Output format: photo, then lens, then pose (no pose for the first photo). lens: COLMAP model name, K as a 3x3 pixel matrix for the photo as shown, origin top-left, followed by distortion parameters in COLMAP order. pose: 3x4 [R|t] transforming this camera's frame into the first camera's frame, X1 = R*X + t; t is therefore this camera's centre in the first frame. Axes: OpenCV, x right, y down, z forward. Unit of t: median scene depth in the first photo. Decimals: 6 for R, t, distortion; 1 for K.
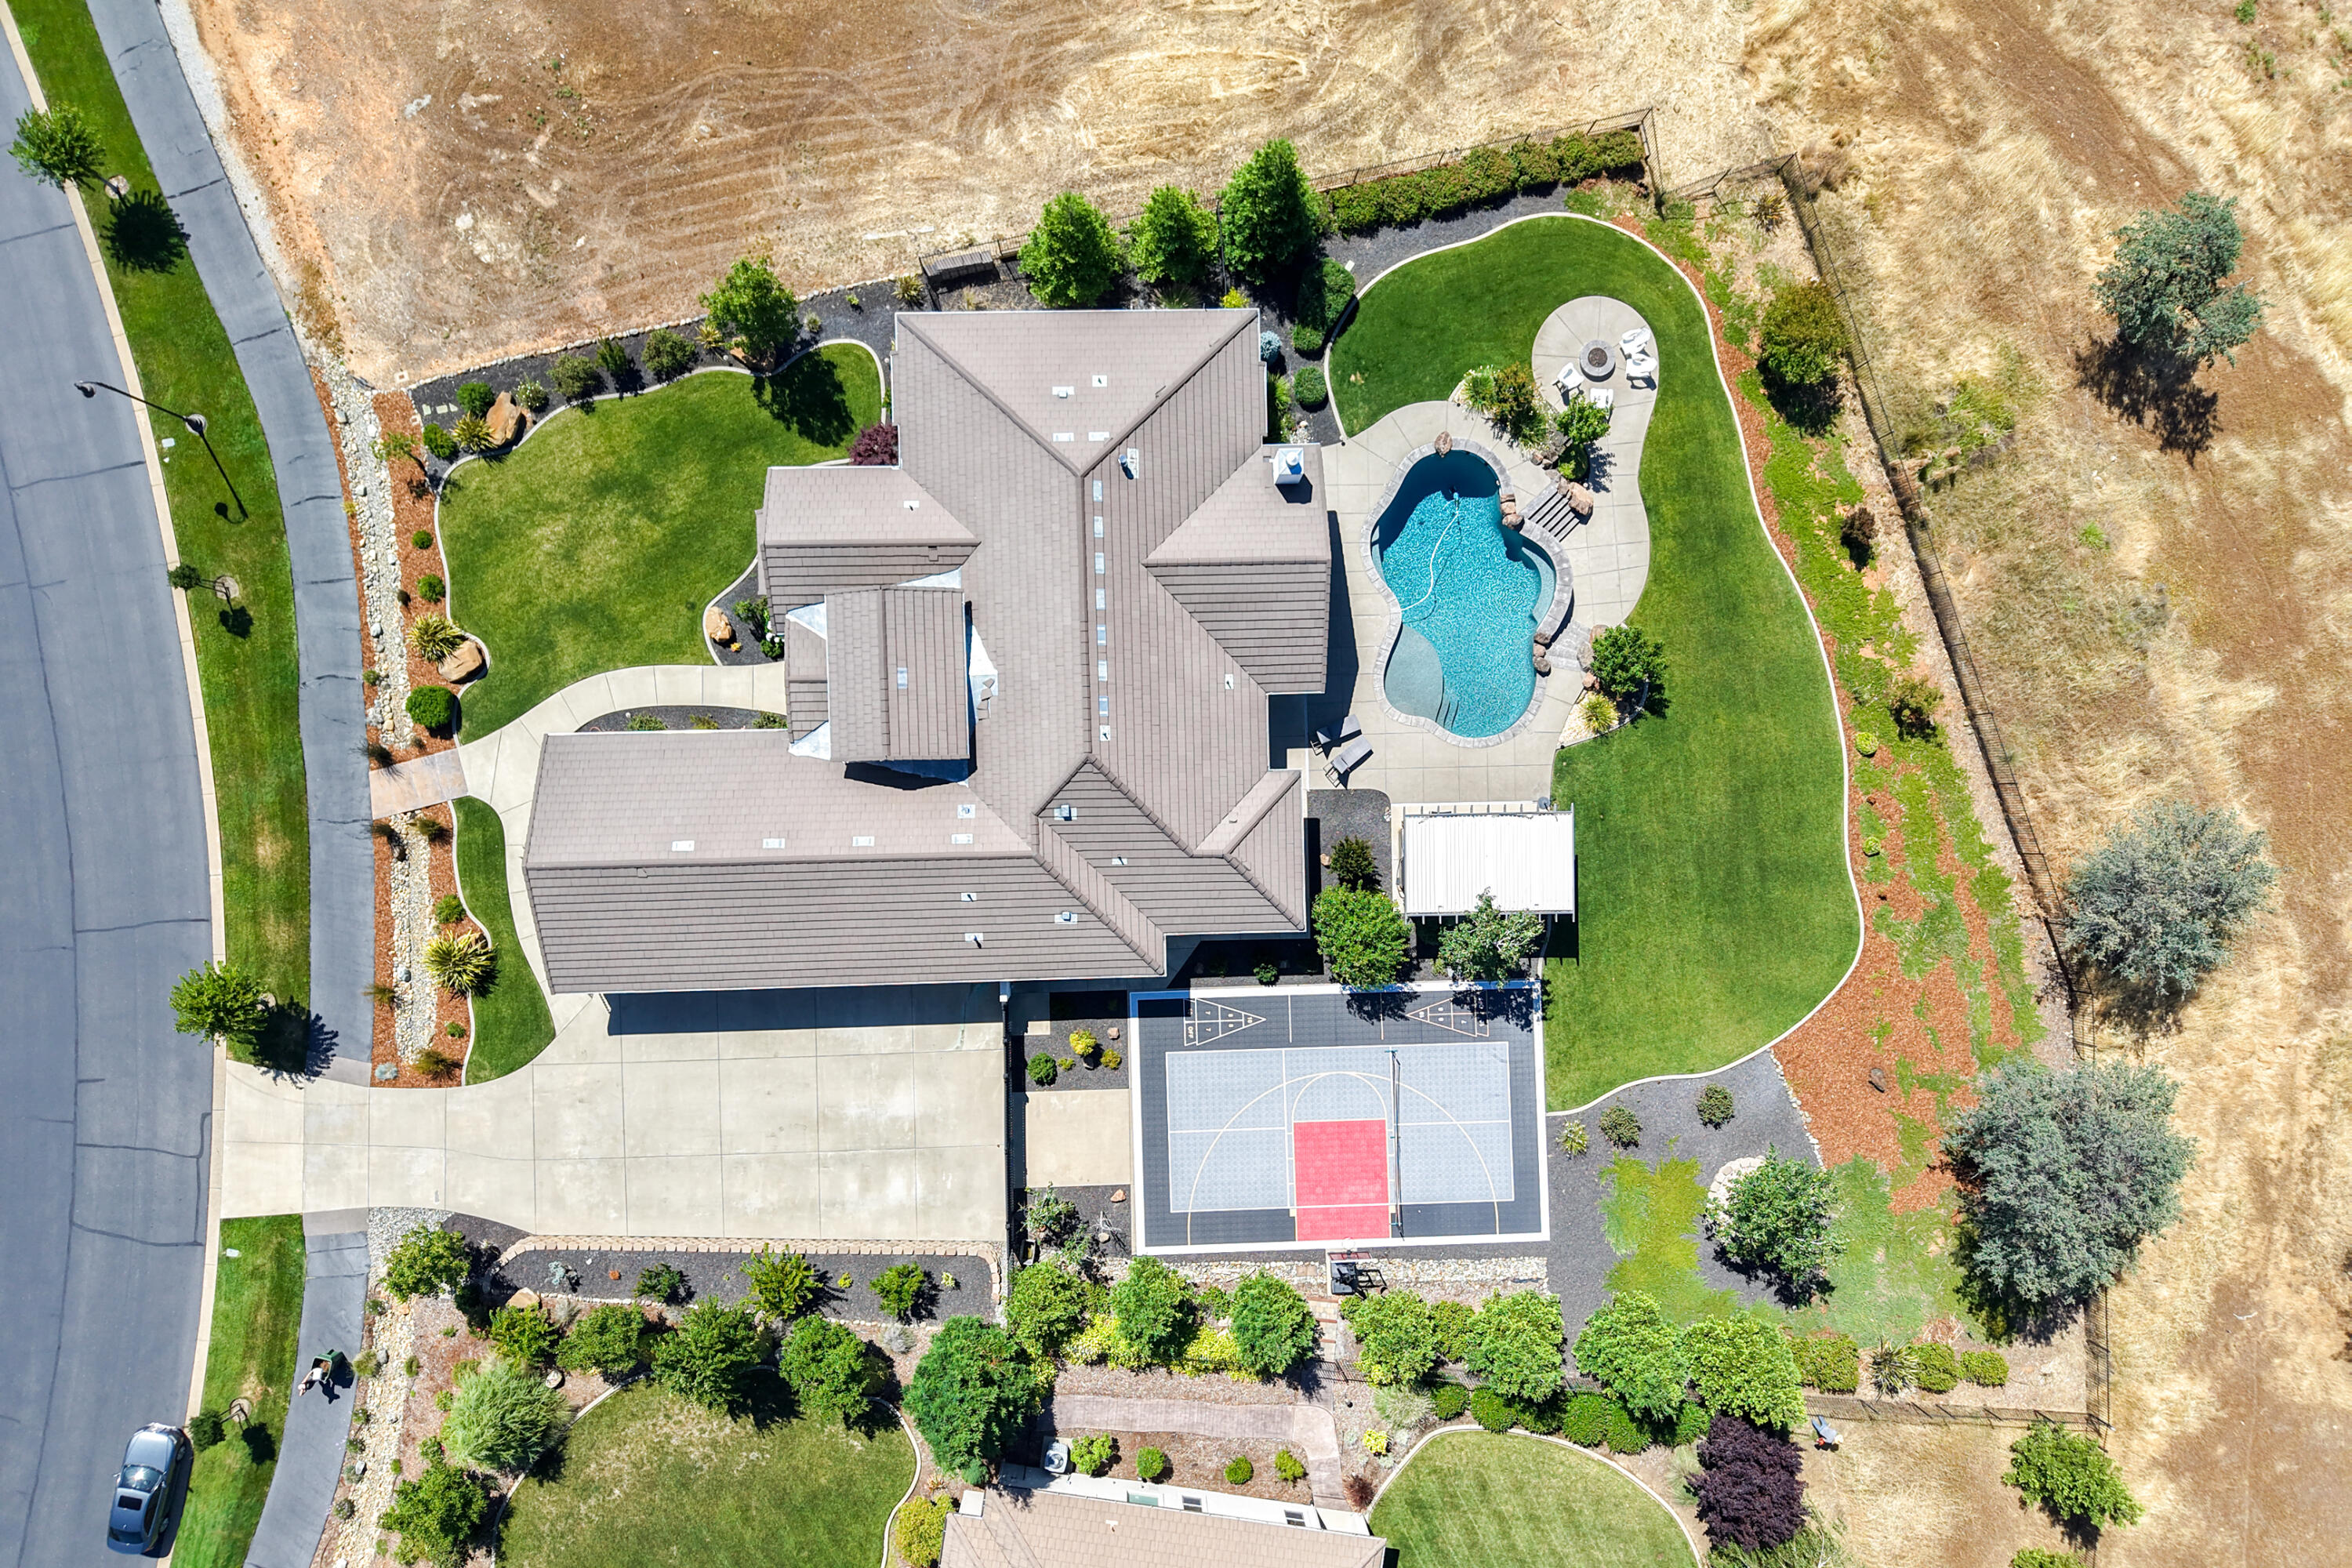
lens RADIAL K [[1516.1, 0, 1176.0], [0, 1516.1, 784.0], [0, 0, 1]] dist [0.036599, -0.024984]
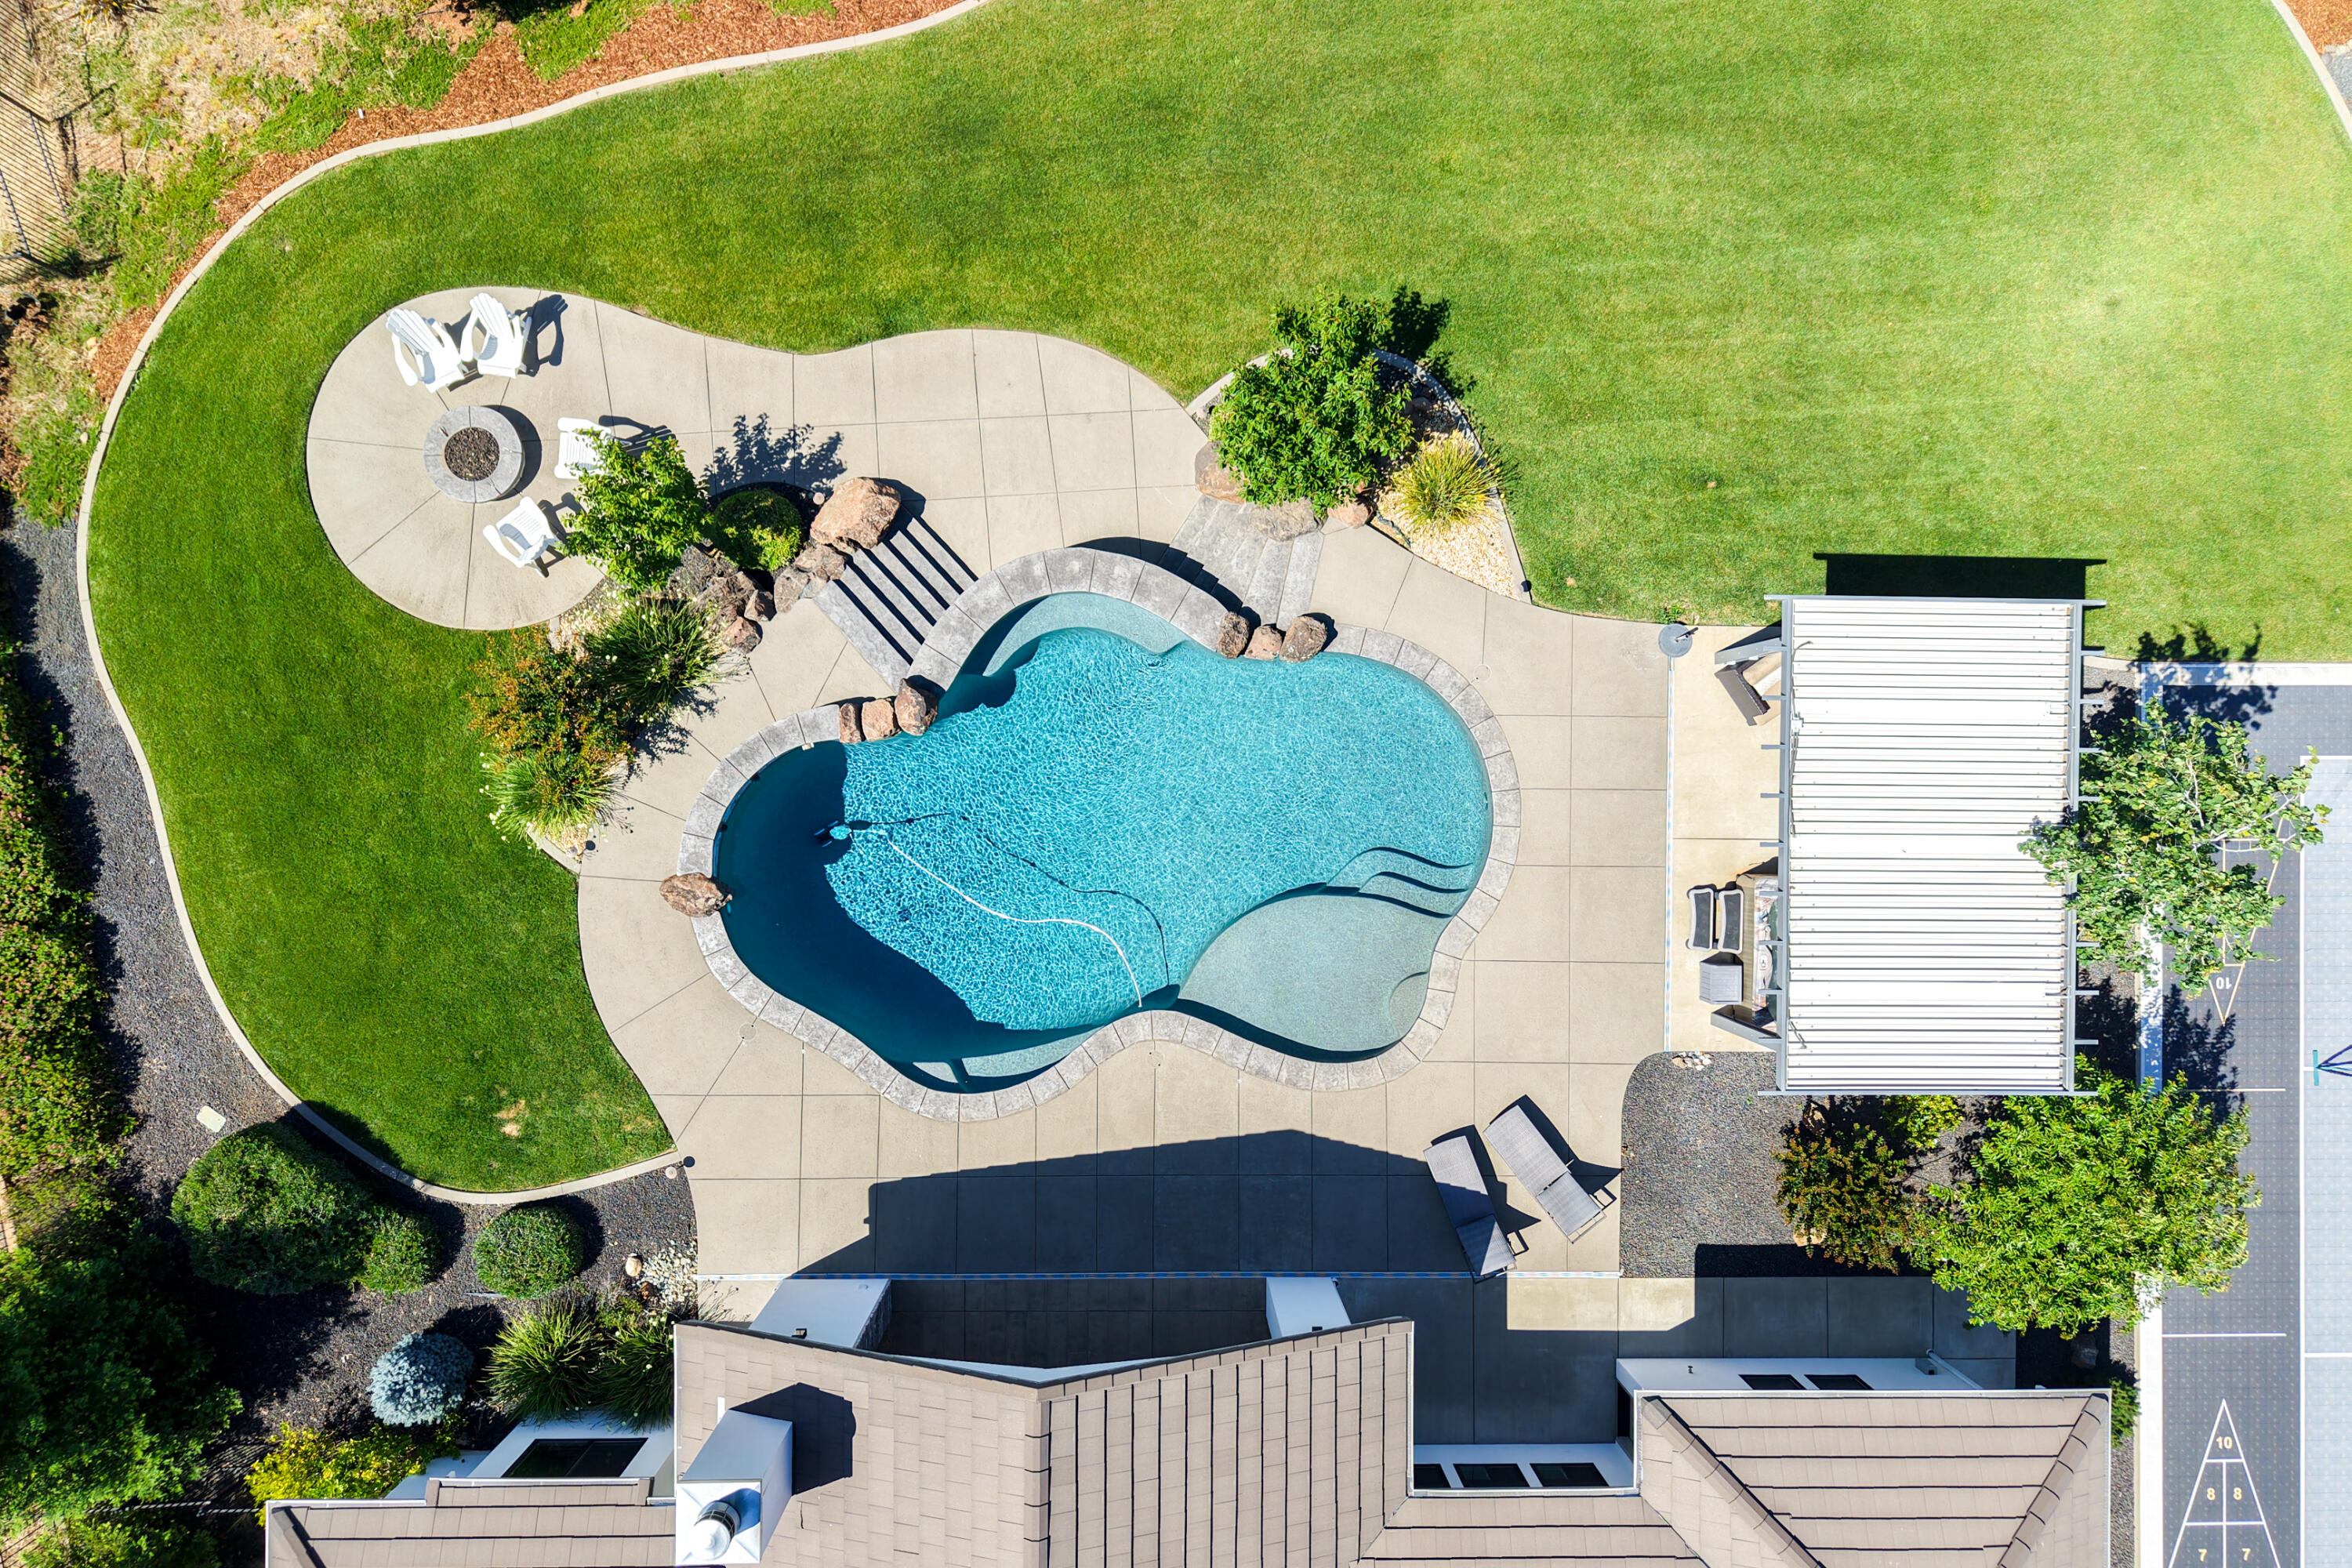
lens RADIAL K [[1516.1, 0, 1176.0], [0, 1516.1, 784.0], [0, 0, 1]] dist [0.036599, -0.024984]
pose [[0.027524, -0.998823, -0.039945, 0.218259], [0.999272, 0.026437, 0.027497, -0.118399], [-0.026408, -0.040673, 0.998823, 0.627861]]
